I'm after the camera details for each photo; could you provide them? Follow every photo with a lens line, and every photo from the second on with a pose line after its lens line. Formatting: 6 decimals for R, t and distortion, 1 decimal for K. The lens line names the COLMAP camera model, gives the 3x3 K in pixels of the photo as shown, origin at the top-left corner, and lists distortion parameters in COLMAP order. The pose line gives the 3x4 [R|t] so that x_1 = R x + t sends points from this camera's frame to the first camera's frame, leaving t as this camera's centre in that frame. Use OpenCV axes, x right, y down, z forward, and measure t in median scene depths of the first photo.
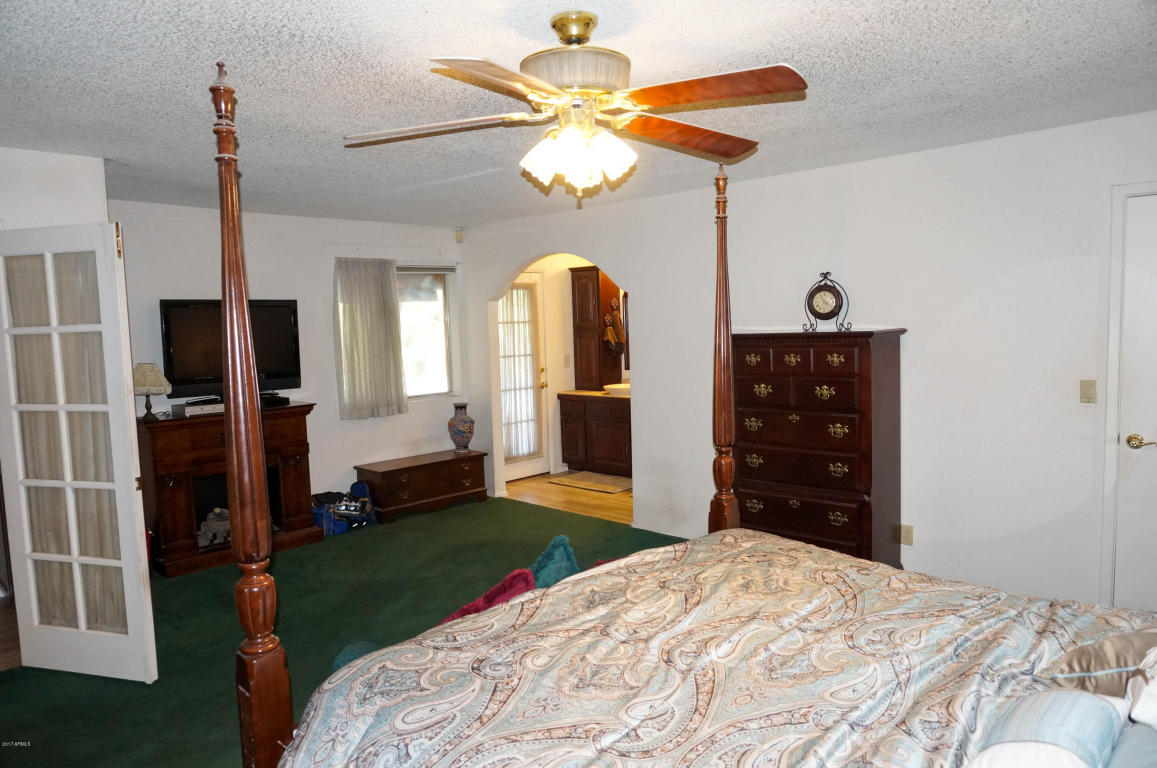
lens RADIAL K [[771.0, 0, 581.5], [0, 771.0, 387.5], [0, 0, 1]] dist [-0.041514, 0.033008]
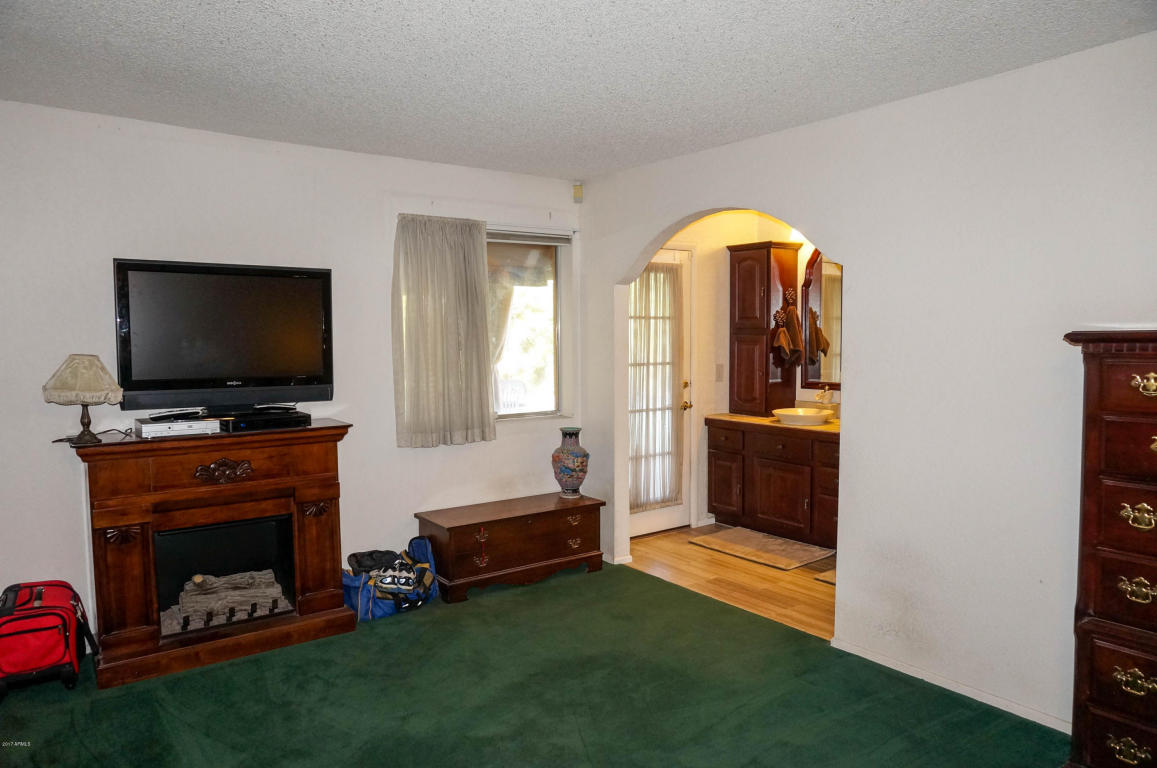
lens RADIAL K [[771.0, 0, 581.5], [0, 771.0, 387.5], [0, 0, 1]] dist [-0.041514, 0.033008]
pose [[0.986060, 0.036722, -0.162284, -0.033812], [-0.038992, 0.999181, -0.010821, -0.009537], [0.161754, 0.016998, 0.986685, 0.302437]]
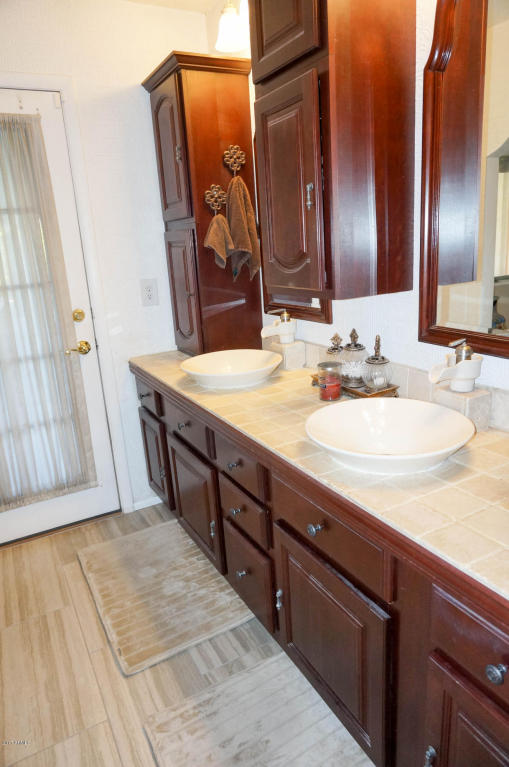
lens RADIAL K [[511.1, 0, 264.5], [0, 511.1, 381.5], [0, 0, 1]] dist [-0.041514, 0.033008]
pose [[0.960672, 0.046974, -0.273683, 0.165695], [0.008040, 0.980469, 0.196507, -0.049385], [0.277569, -0.190980, 0.941532, 0.829179]]
